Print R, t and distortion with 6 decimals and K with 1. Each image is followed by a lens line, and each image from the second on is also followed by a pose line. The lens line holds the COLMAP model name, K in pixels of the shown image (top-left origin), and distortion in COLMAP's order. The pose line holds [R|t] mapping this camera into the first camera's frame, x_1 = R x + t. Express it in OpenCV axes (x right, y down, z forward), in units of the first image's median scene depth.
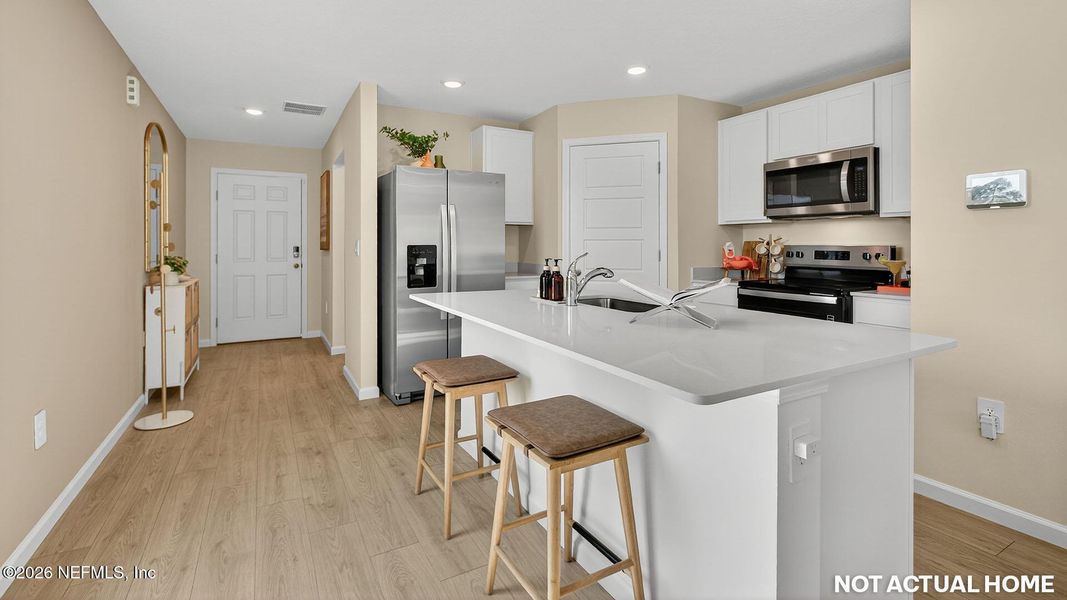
lens RADIAL K [[496.0, 0, 545.5], [0, 496.0, 247.6], [0, 0, 1]] dist [-0.000021, -0.000017]
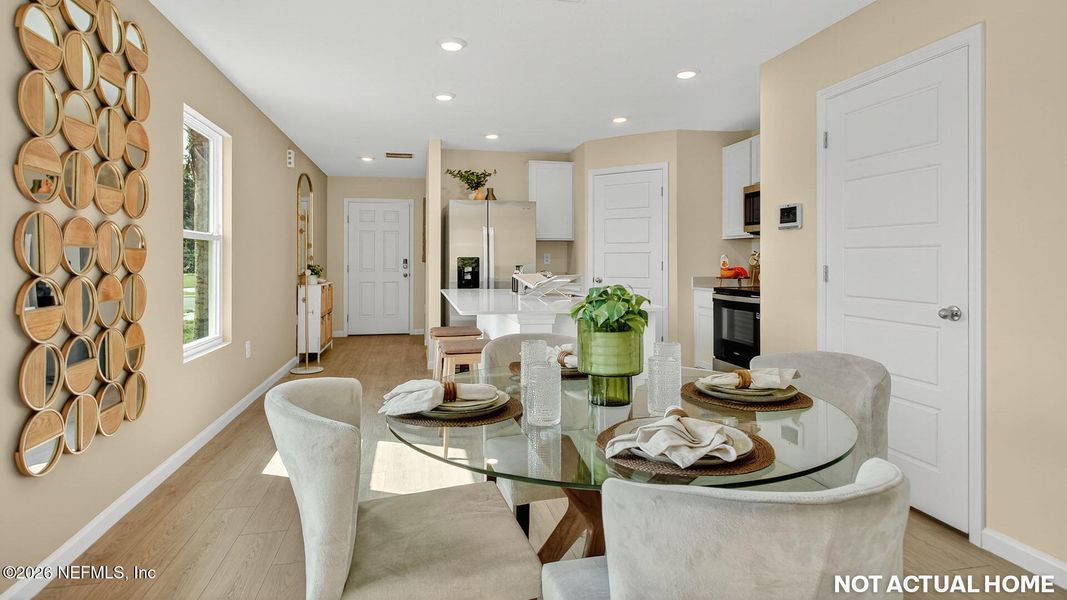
lens RADIAL K [[559.9, 0, 532.6], [0, 559.9, 258.7], [0, 0, 1]] dist [0.037841, -0.000177]
pose [[0.955693, 0.000146, -0.294366, 0.348825], [-0.002236, 0.999975, -0.006762, 0.008672], [0.294357, 0.007121, 0.955669, -0.392613]]
